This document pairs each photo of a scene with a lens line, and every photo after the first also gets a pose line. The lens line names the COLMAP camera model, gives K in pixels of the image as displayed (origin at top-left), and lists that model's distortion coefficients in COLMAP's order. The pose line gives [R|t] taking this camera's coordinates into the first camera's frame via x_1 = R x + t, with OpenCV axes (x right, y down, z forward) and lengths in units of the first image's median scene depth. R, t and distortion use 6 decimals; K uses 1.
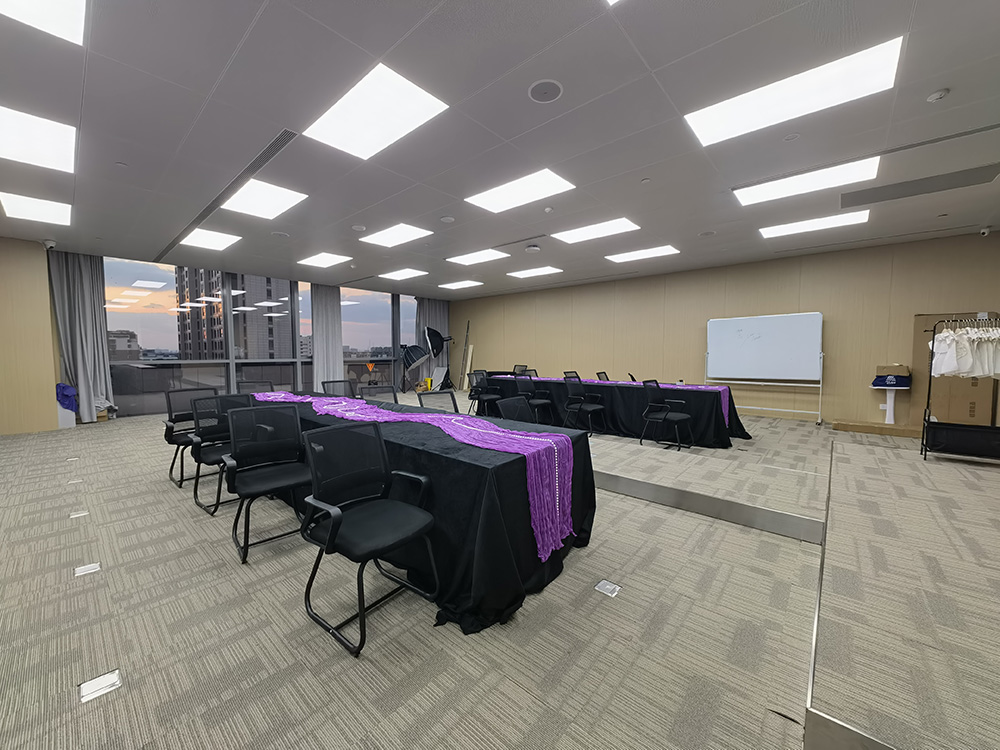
lens RADIAL K [[384.8, 0, 507.5], [0, 384.8, 378.6], [0, 0, 1]] dist [0.007992, -0.006656]
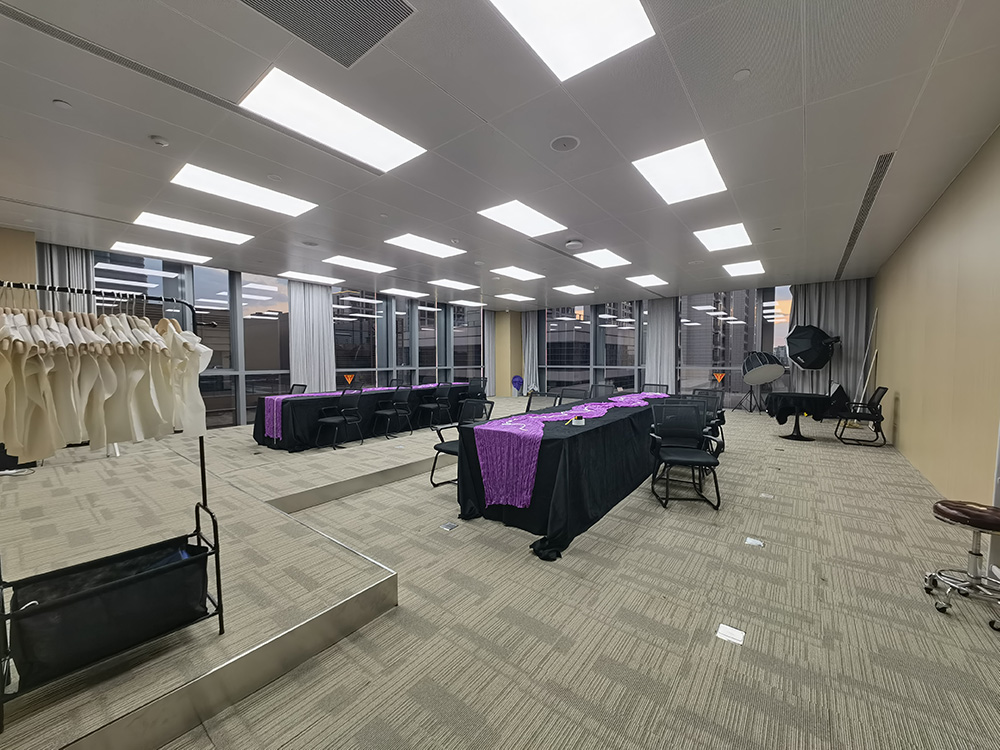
lens RADIAL K [[384.8, 0, 505.6], [0, 384.8, 372.9], [0, 0, 1]] dist [0.007992, -0.006656]
pose [[0.053880, 0.038038, -0.997823, 1.836836], [-0.069200, 0.997014, 0.034271, -0.135264], [0.996147, 0.067203, 0.056351, 1.554395]]
